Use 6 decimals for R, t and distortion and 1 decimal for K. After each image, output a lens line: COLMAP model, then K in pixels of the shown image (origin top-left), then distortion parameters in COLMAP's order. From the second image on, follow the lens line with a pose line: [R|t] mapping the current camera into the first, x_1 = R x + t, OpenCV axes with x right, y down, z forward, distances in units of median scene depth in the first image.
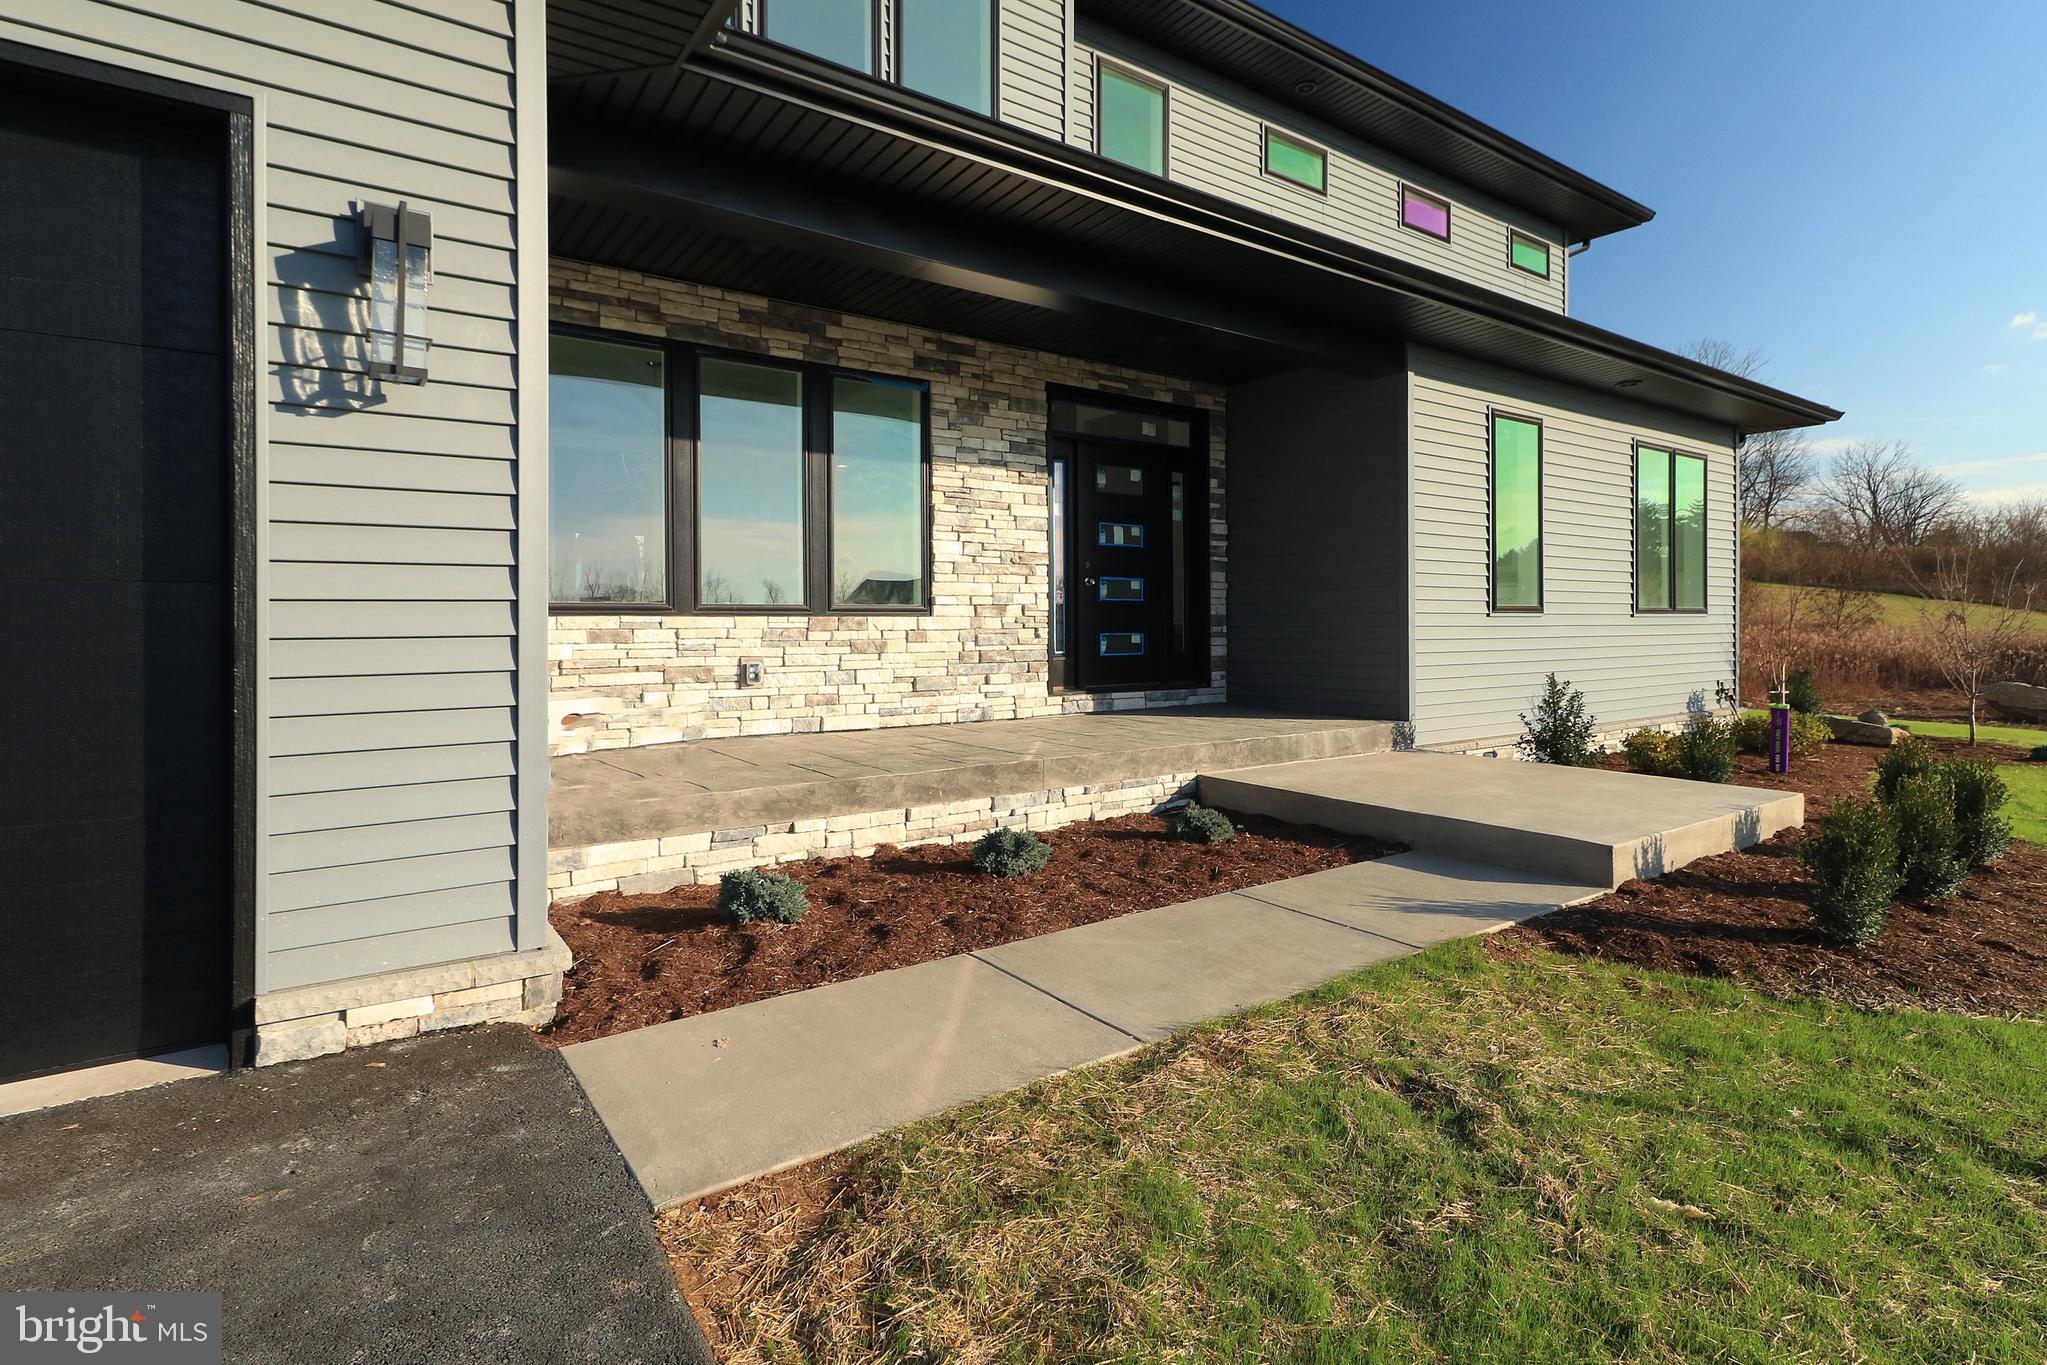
lens RADIAL K [[1021.0, 0, 1021.3], [0, 1021.0, 635.2], [0, 0, 1]] dist [-0.004994, 0.001163]
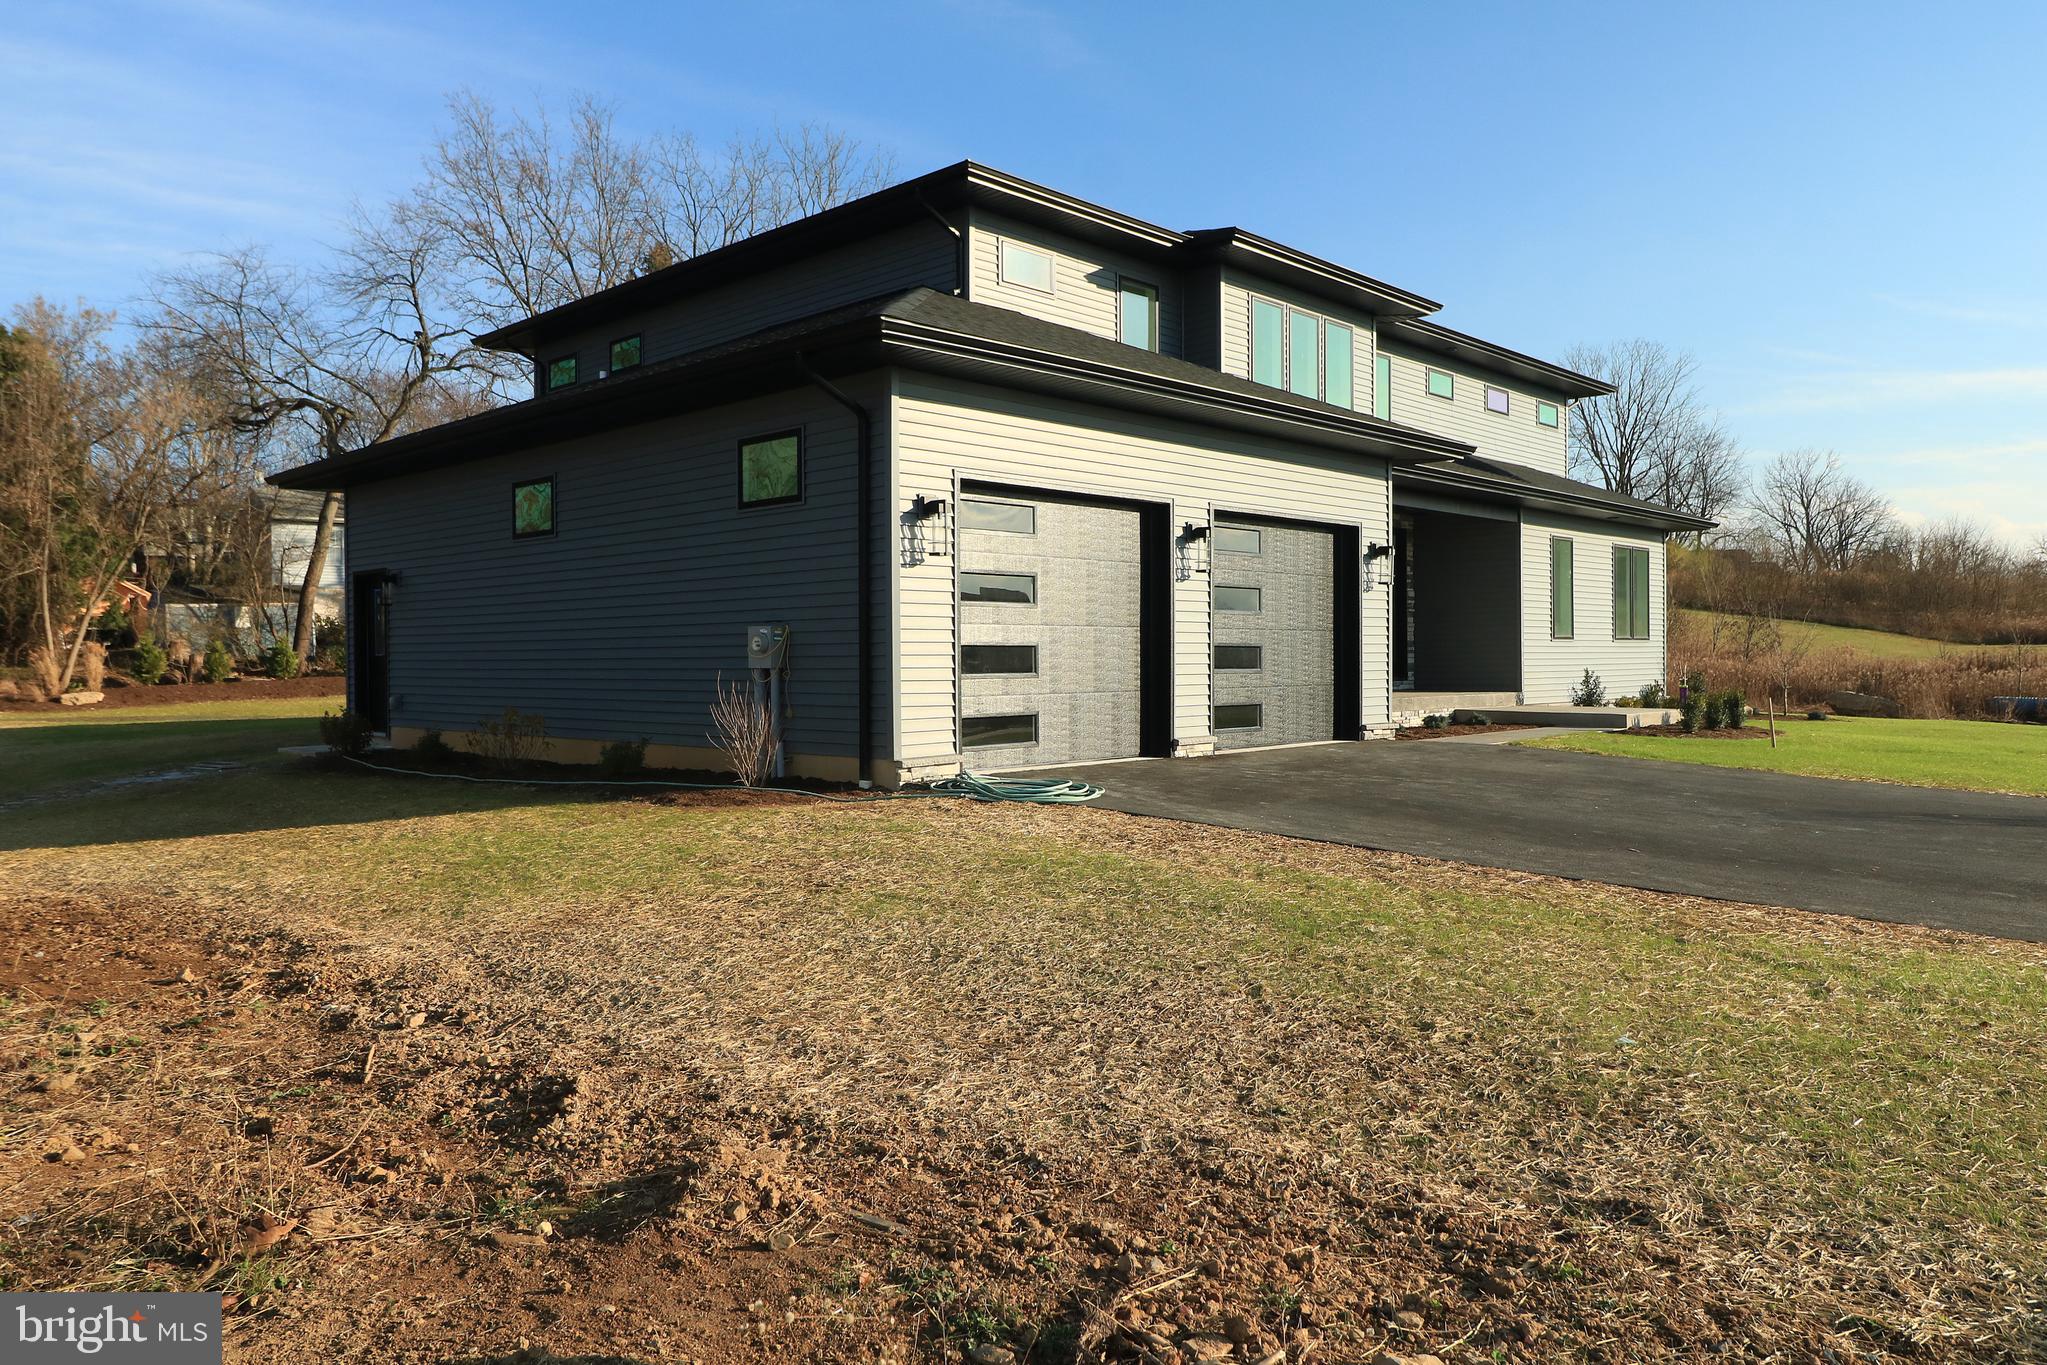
lens RADIAL K [[1406.2, 0, 1034.5], [0, 1406.2, 678.2], [0, 0, 1]] dist [-0.007485, -0.000264]
pose [[0.982531, -0.002400, 0.186083, -1.145369], [0.001377, 0.999983, 0.005628, 0.040128], [-0.186094, -0.005273, 0.982518, -1.652133]]
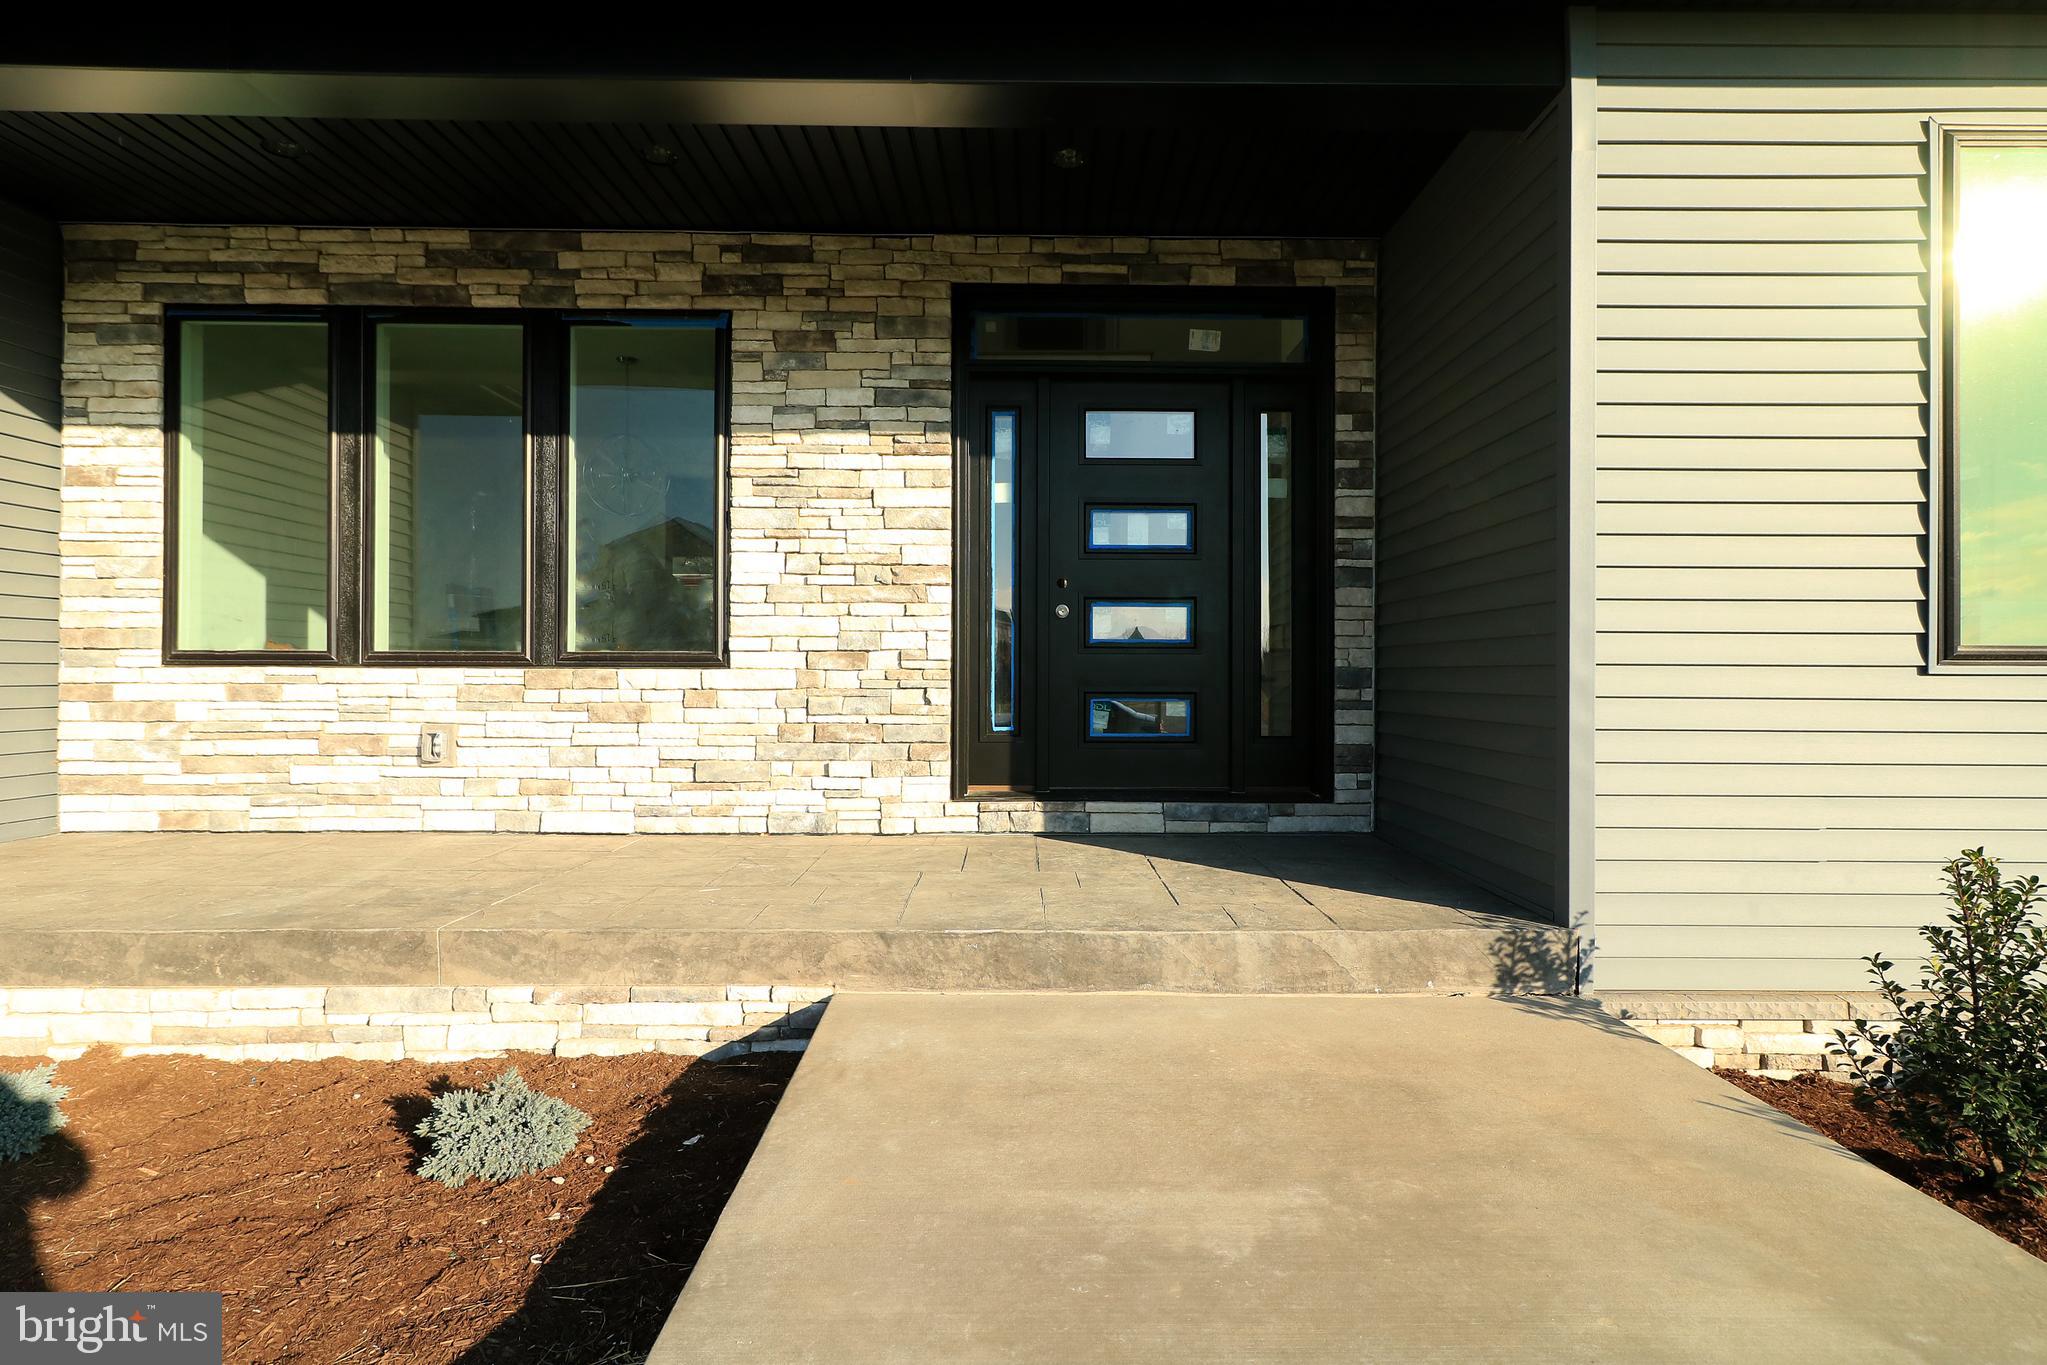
lens RADIAL K [[1104.3, 0, 1004.6], [0, 1104.3, 677.2], [0, 0, 1]] dist [0.002310, 0.001095]
pose [[0.818825, 0.008051, -0.573986, 0.456393], [-0.013222, 0.999901, -0.004838, -0.011760], [0.573890, 0.011551, 0.818851, 0.512066]]
